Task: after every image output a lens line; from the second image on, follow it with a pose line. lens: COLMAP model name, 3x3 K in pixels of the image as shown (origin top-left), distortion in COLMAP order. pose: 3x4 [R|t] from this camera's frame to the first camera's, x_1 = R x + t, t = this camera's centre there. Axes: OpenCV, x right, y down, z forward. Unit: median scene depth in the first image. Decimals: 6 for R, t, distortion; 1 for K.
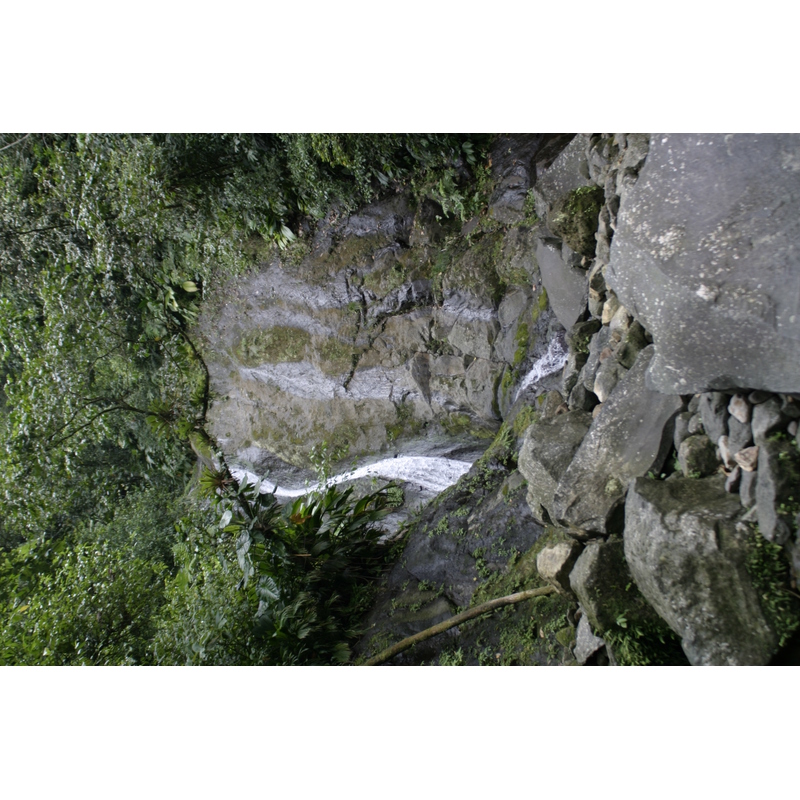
lens RADIAL K [[856.5, 0, 399.3], [0, 856.5, 407.3], [0, 0, 1]] dist [-0.077535, 0.000000]
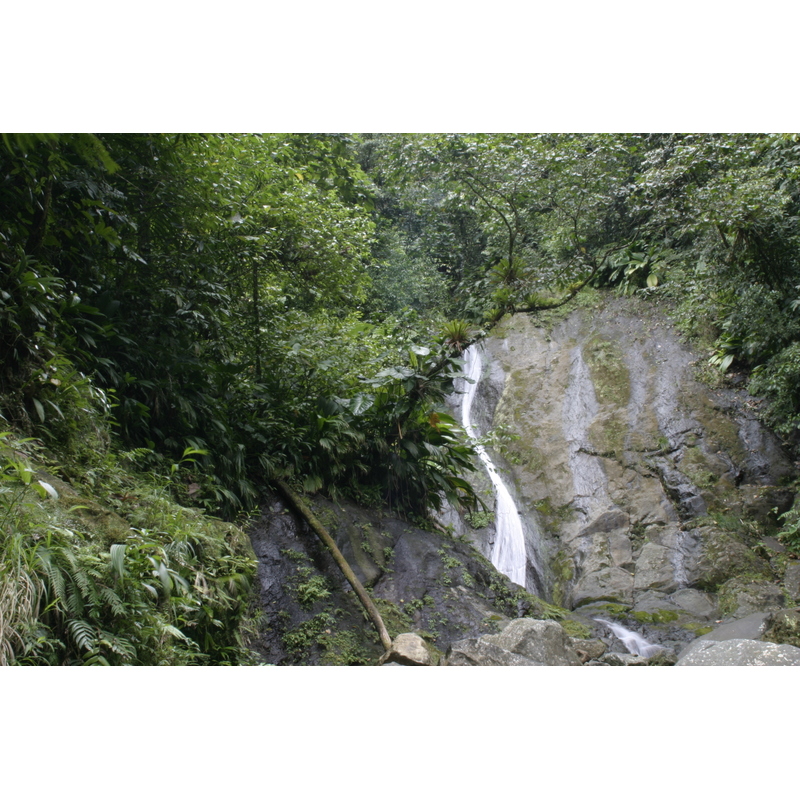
lens RADIAL K [[856.5, 0, 410.0], [0, 856.5, 404.4], [0, 0, 1]] dist [-0.077535, 0.000000]
pose [[0.165552, 0.970774, -0.173752, 0.027609], [-0.965915, 0.195161, 0.170059, -0.014396], [0.198999, 0.139676, 0.969995, 0.004960]]
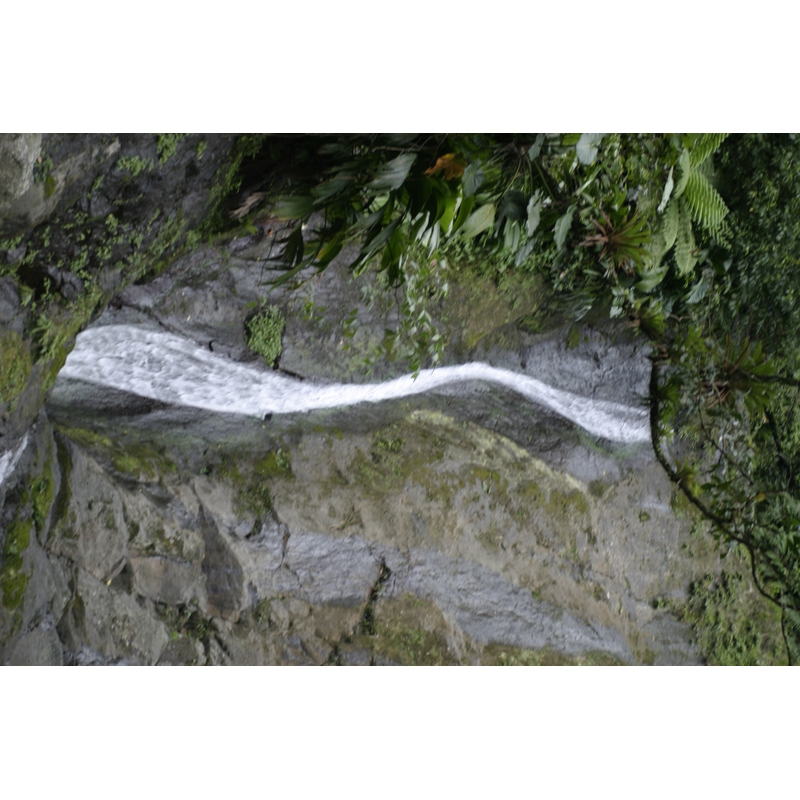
lens RADIAL K [[2196.4, 0, 397.7], [0, 2196.4, 404.4], [0, 0, 1]] dist [0.242951, 0.000000]
pose [[-0.996111, 0.053183, -0.070243, 0.010608], [-0.067969, -0.971151, 0.228574, -0.240920], [-0.056060, 0.232460, 0.970989, -0.194427]]
